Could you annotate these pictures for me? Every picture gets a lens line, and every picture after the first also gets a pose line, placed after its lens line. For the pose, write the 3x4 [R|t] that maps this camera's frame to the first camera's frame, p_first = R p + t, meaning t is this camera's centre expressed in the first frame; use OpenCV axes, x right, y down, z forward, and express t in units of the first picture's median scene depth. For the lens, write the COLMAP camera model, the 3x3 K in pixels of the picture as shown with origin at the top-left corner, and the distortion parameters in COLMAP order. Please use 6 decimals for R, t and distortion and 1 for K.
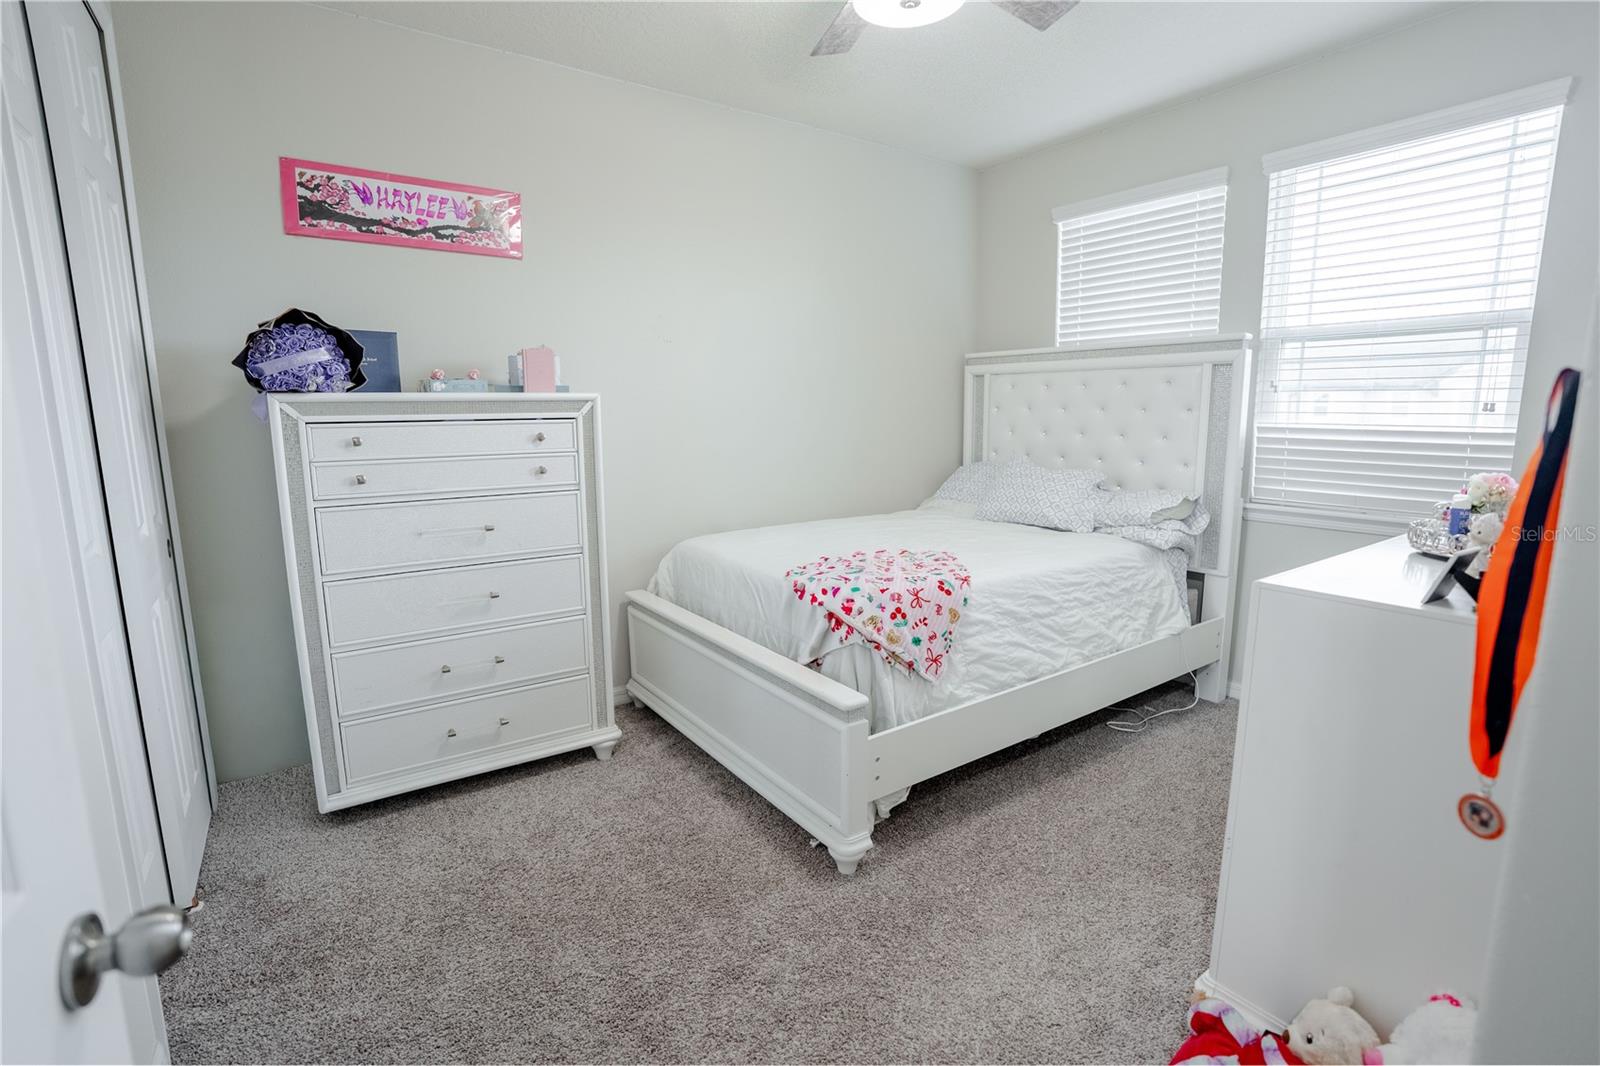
lens RADIAL K [[743.2, 0, 798.1], [0, 743.2, 532.1], [0, 0, 1]] dist [-0.067513, 0.024887]
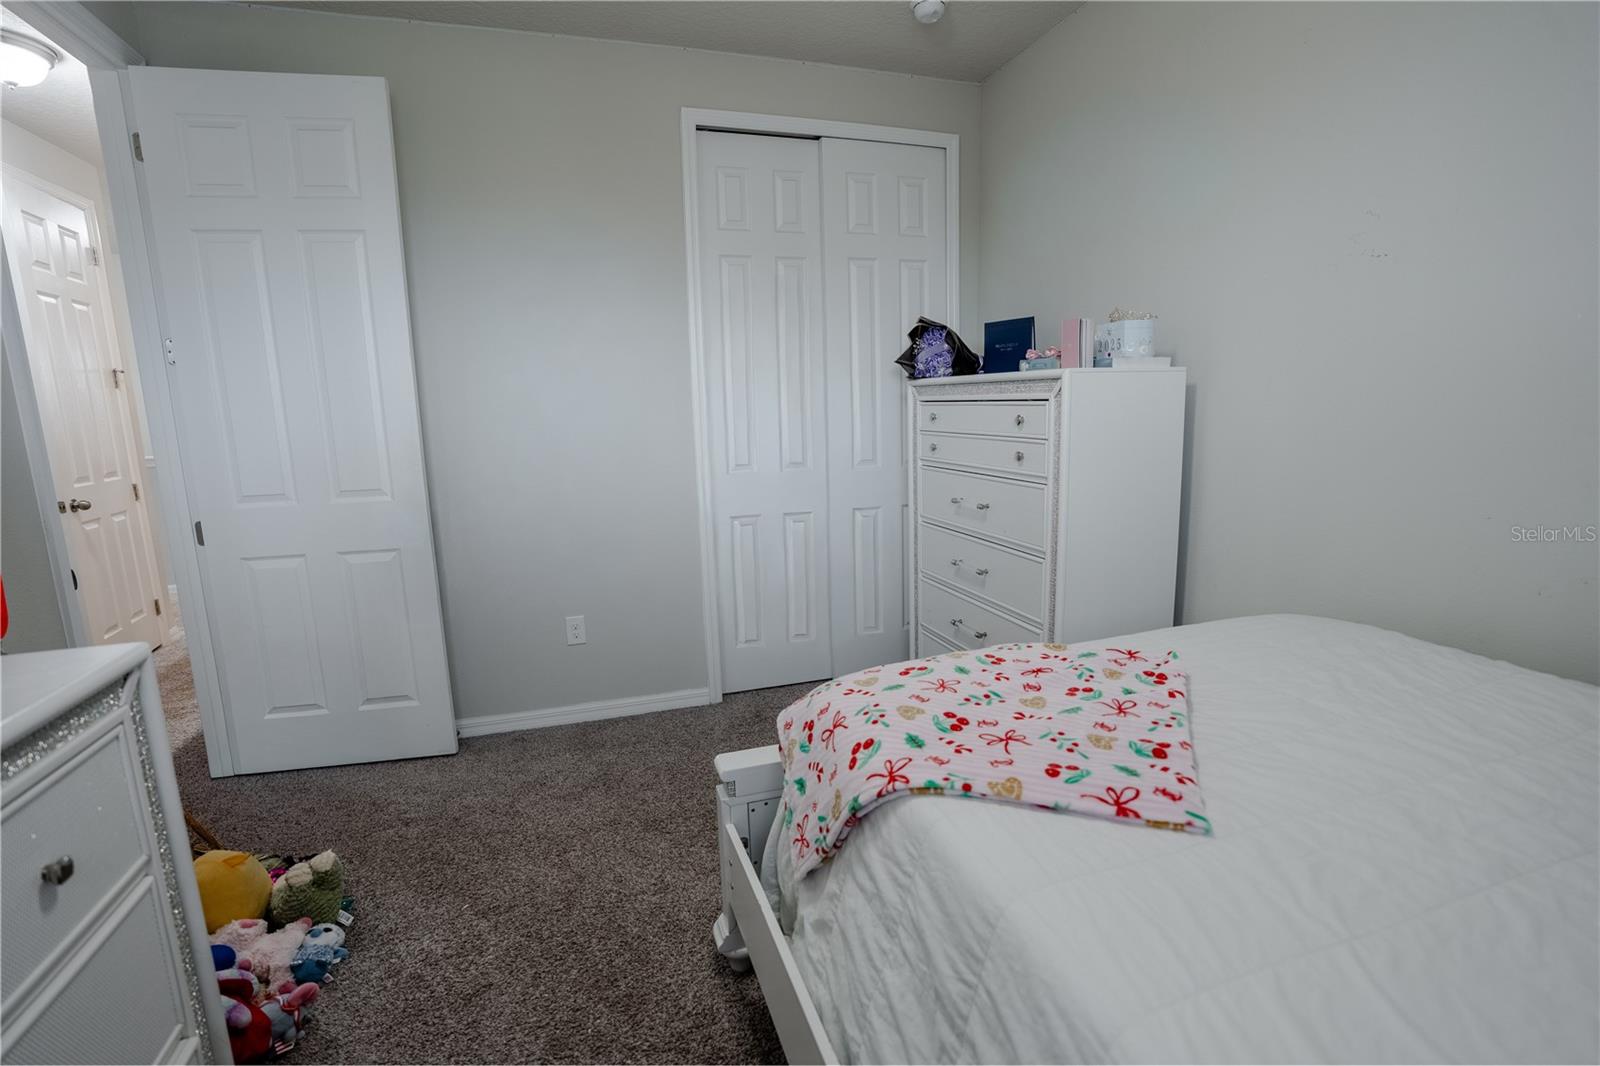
lens RADIAL K [[743.2, 0, 799.5], [0, 743.2, 533.0], [0, 0, 1]] dist [-0.067513, 0.024887]
pose [[-0.294827, 0.183681, -0.937730, 0.610603], [-0.126978, 0.965117, 0.228968, -0.168211], [0.947076, 0.186577, -0.261219, 1.004511]]
